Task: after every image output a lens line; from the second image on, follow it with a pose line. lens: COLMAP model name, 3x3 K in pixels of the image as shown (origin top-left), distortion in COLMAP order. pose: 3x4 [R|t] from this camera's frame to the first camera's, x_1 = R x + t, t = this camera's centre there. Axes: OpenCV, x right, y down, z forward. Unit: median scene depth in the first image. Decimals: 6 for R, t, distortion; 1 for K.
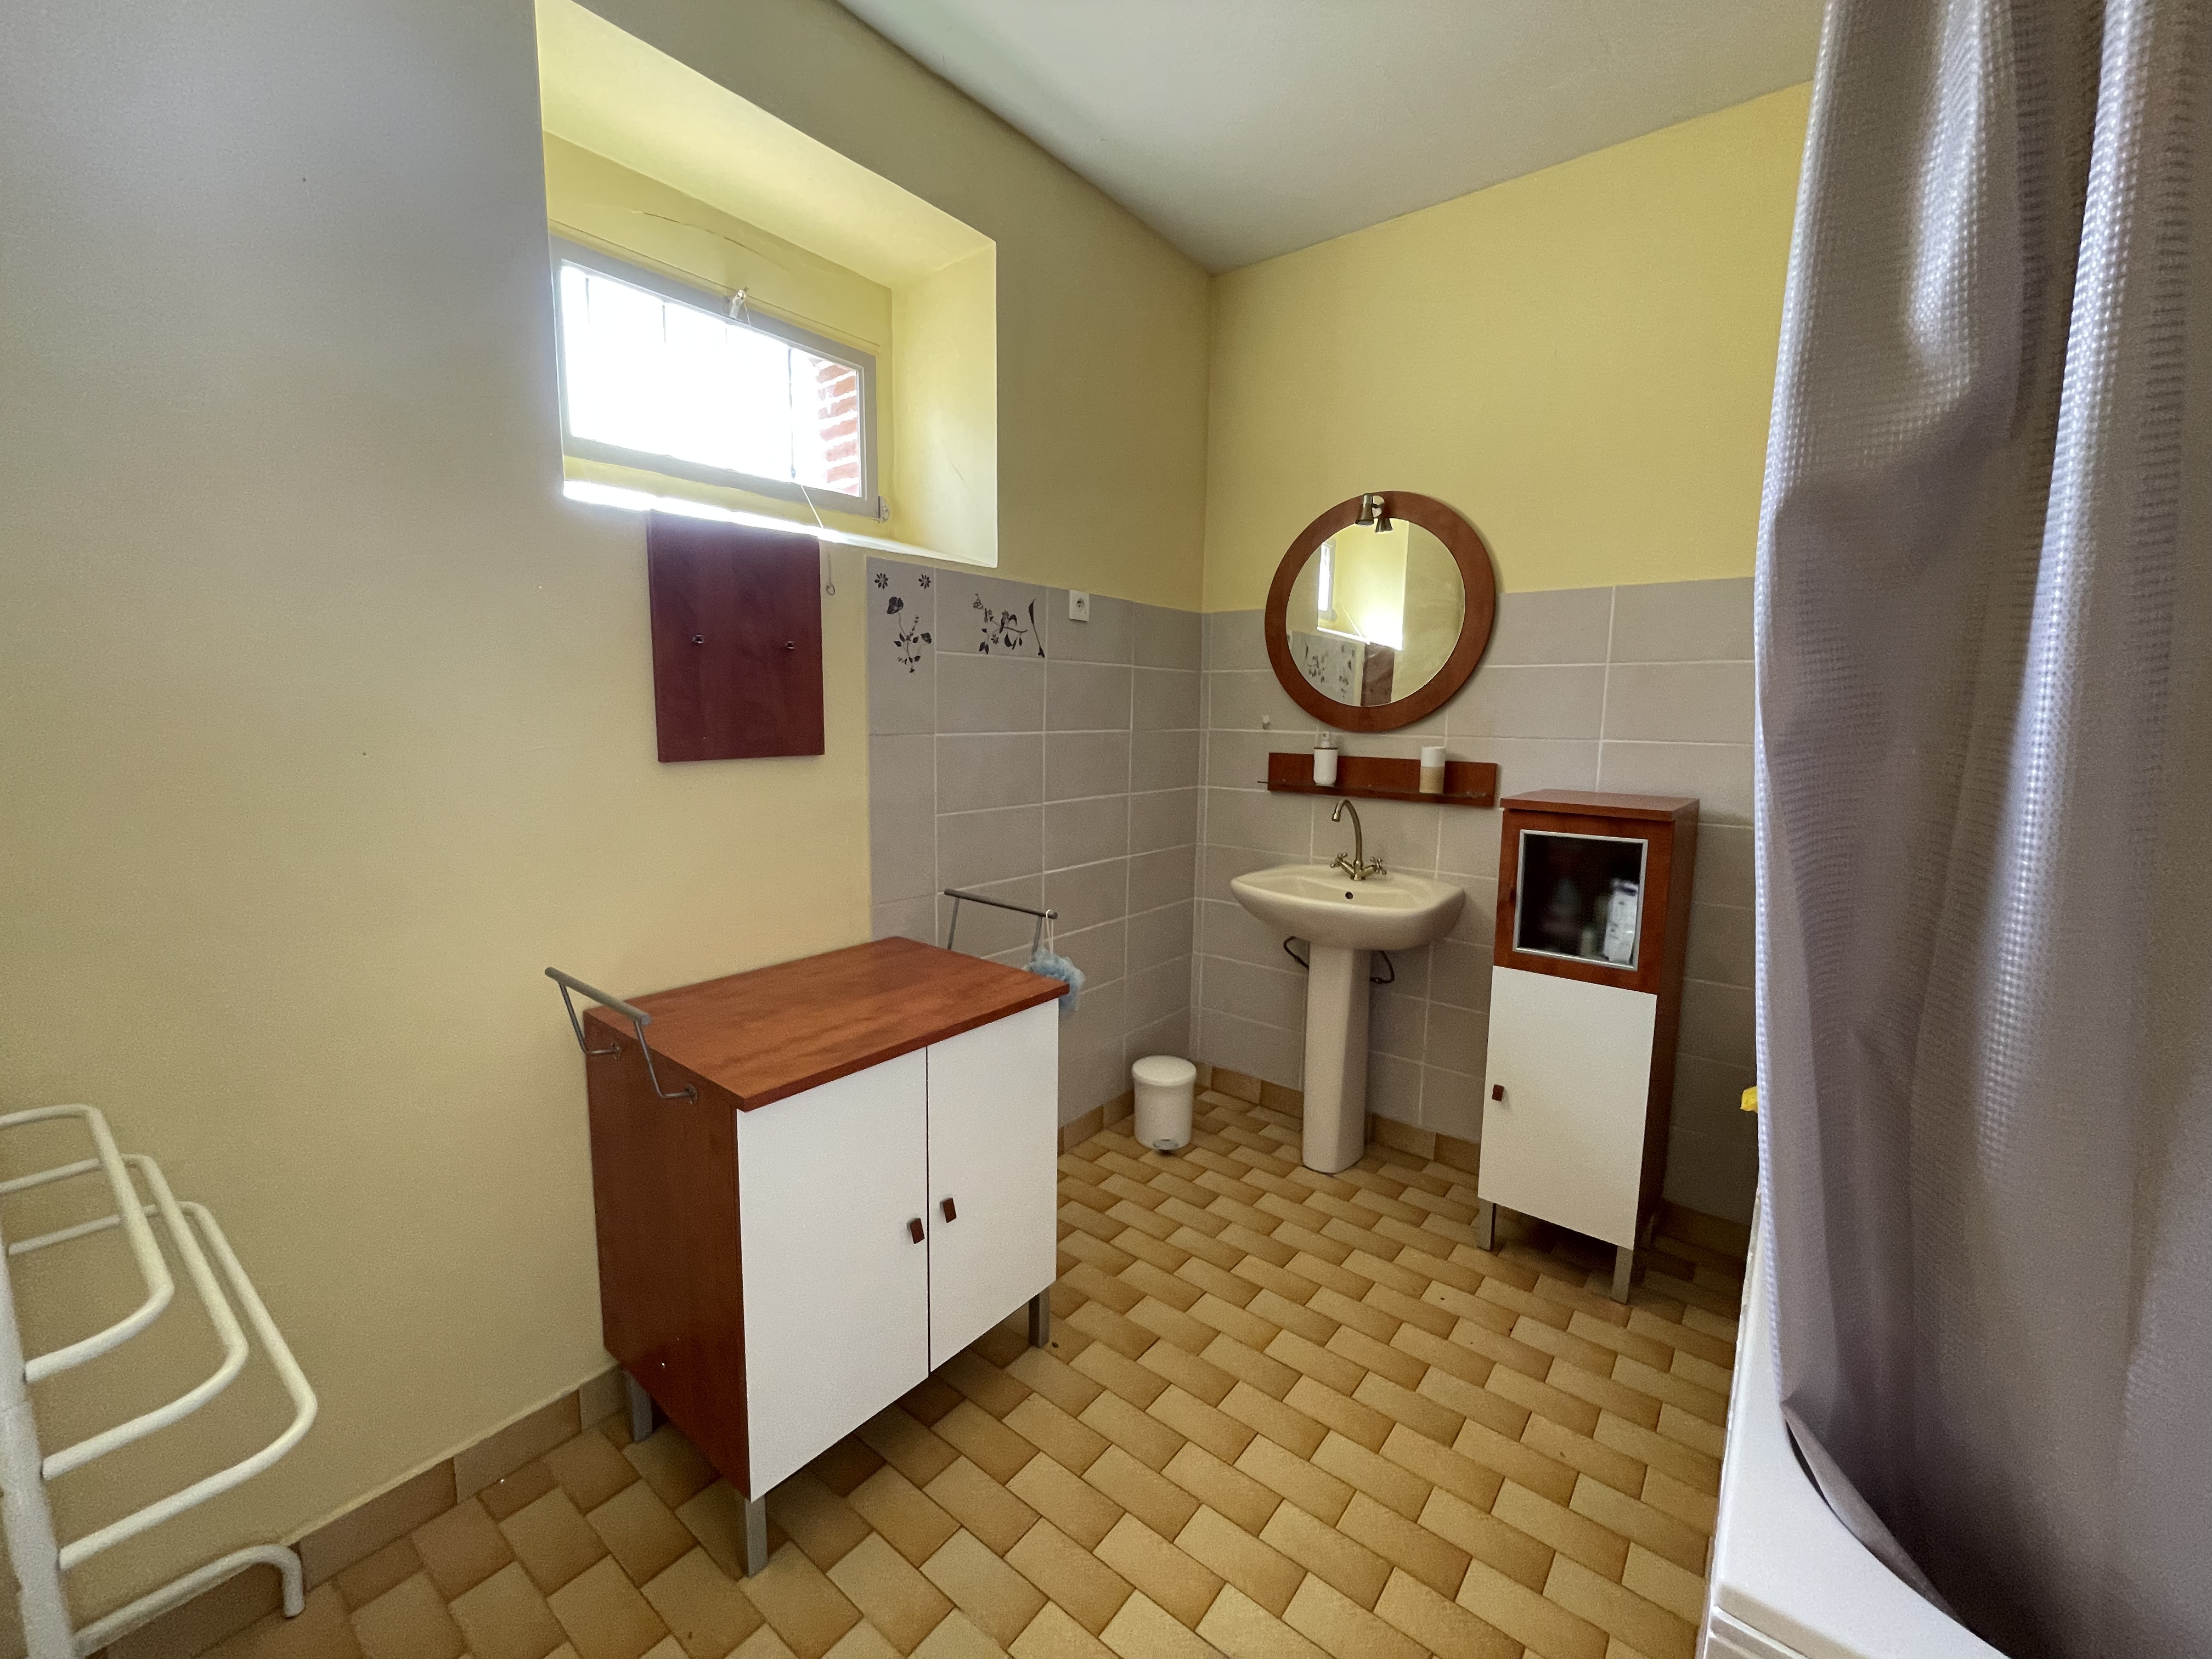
lens RADIAL K [[894.8, 0, 1101.9], [0, 894.8, 827.0], [0, 0, 1]] dist [-0.002437, -0.000381]
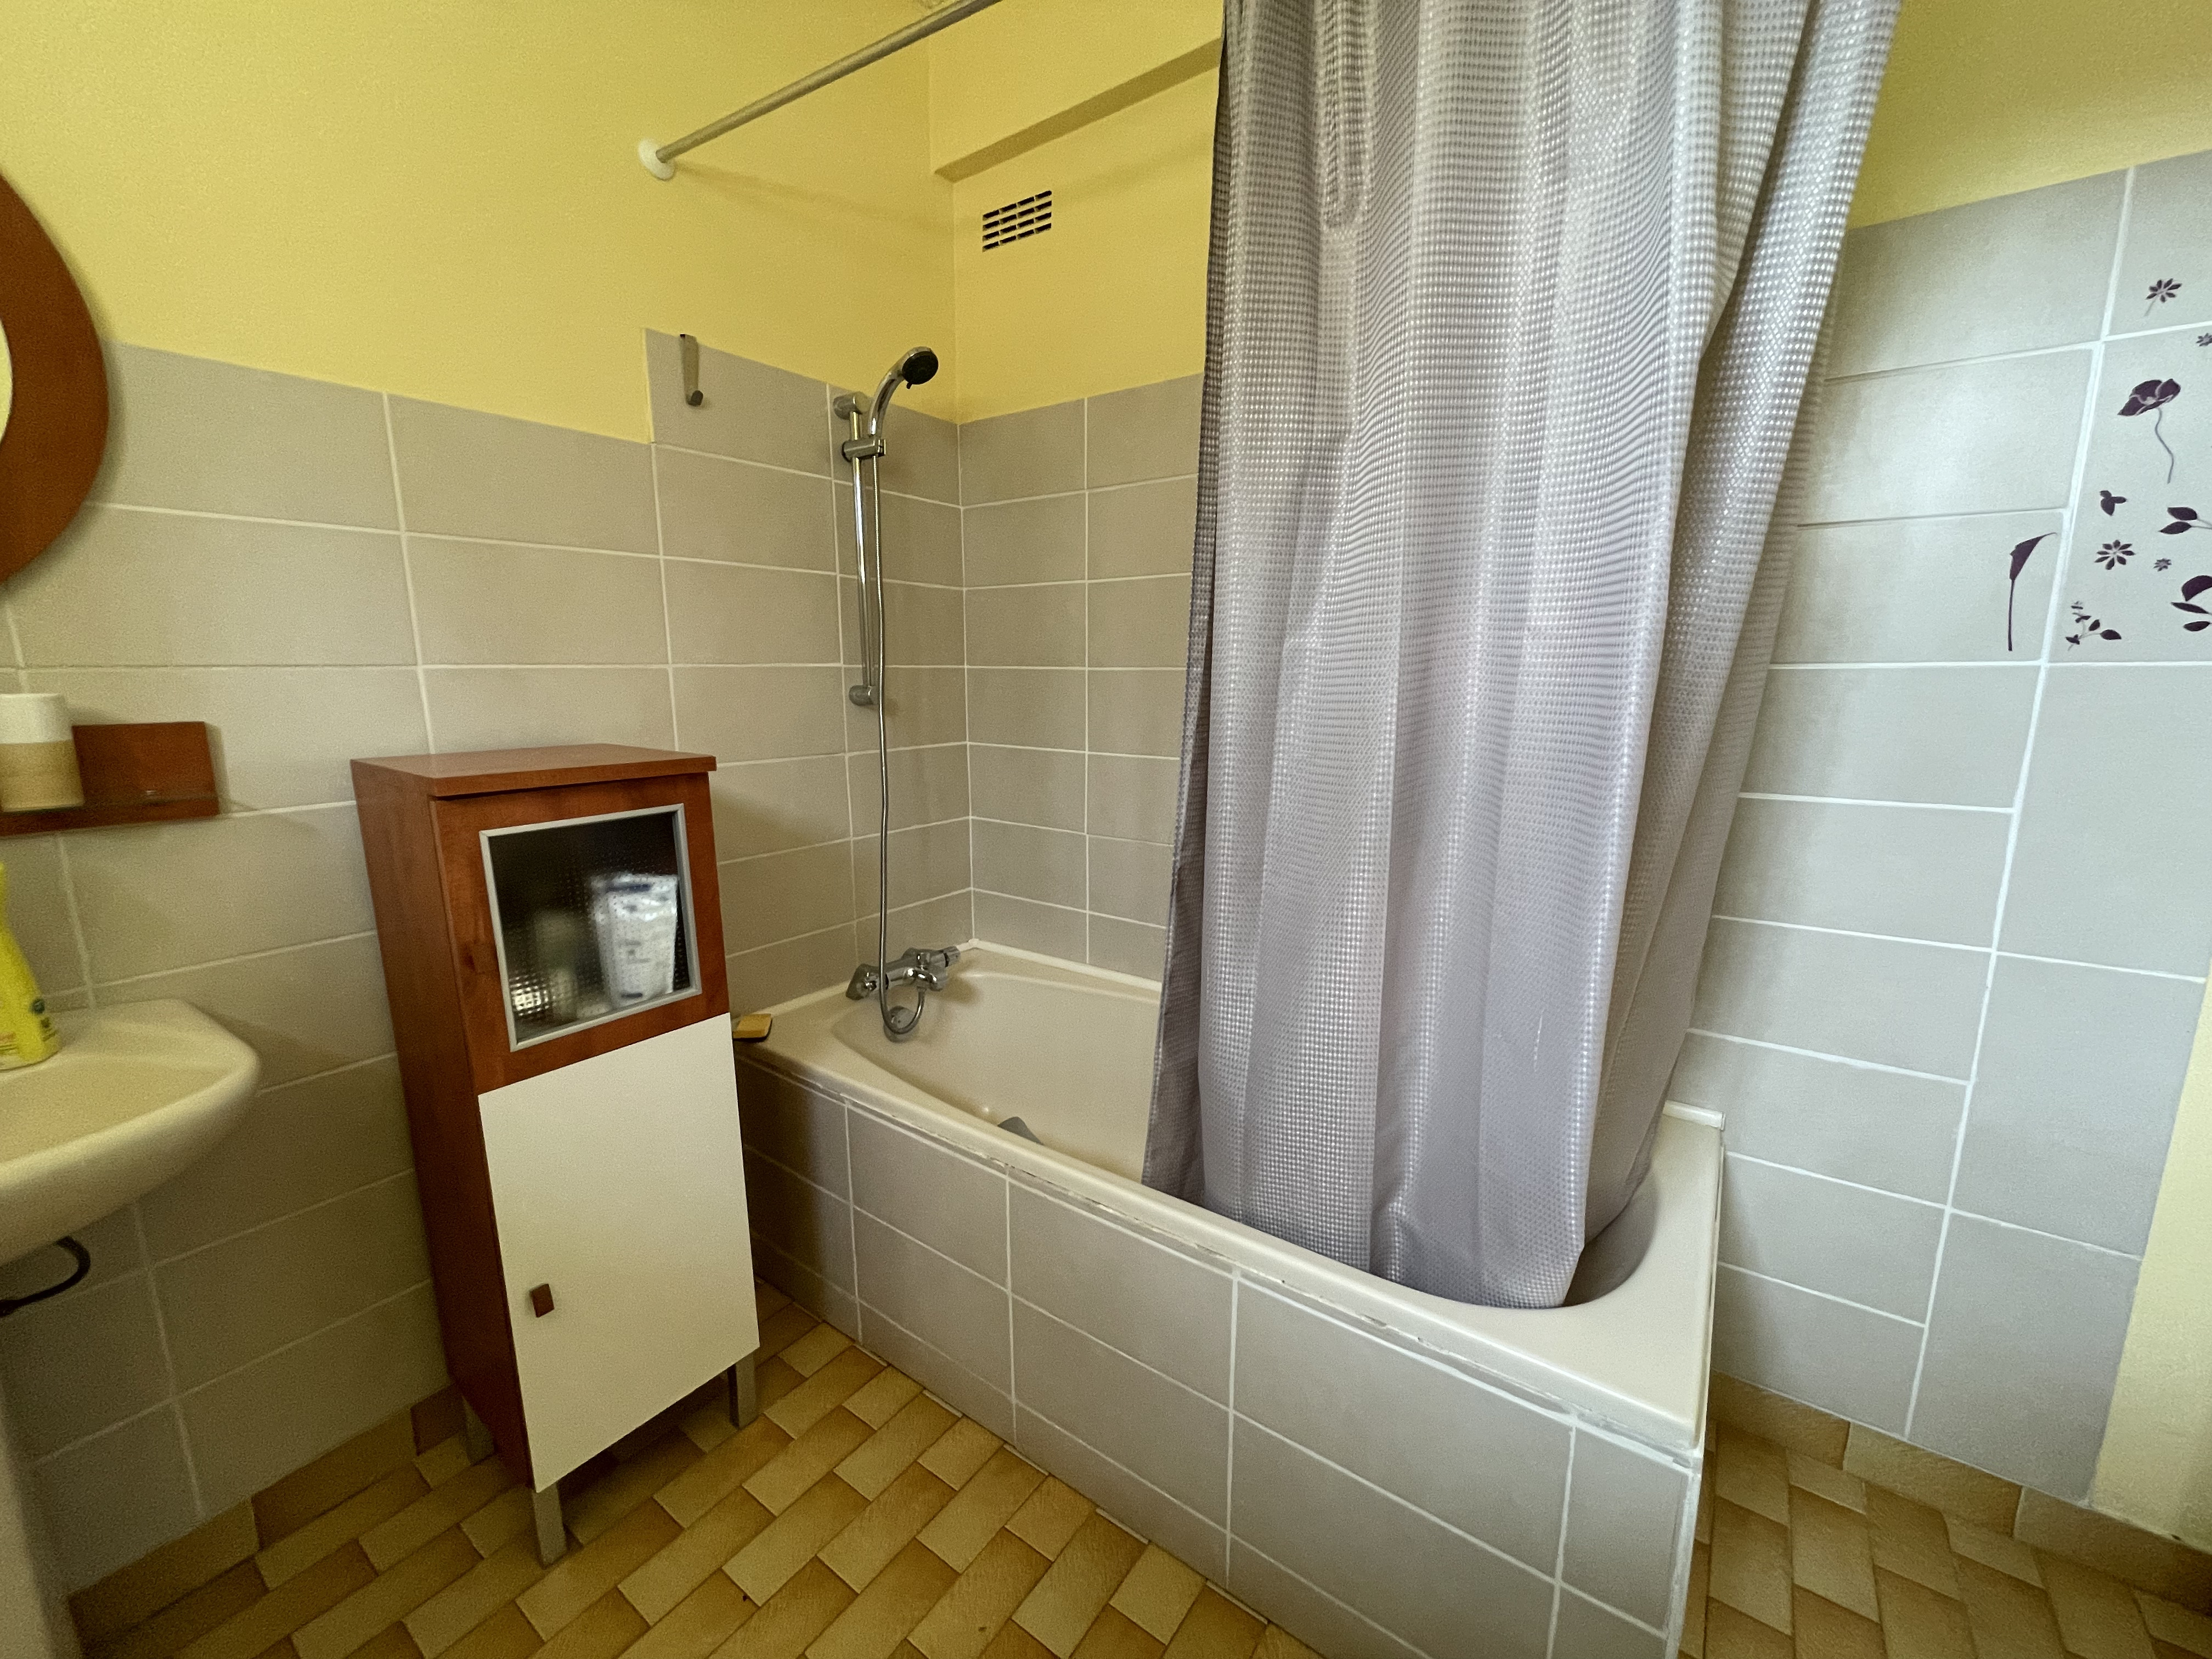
lens RADIAL K [[894.8, 0, 1101.9], [0, 894.8, 827.0], [0, 0, 1]] dist [-0.002437, -0.000381]
pose [[-0.045935, -0.187180, 0.981251, -0.068185], [0.134370, 0.972203, 0.191744, -0.052857], [-0.989866, 0.140658, -0.019507, 0.664255]]
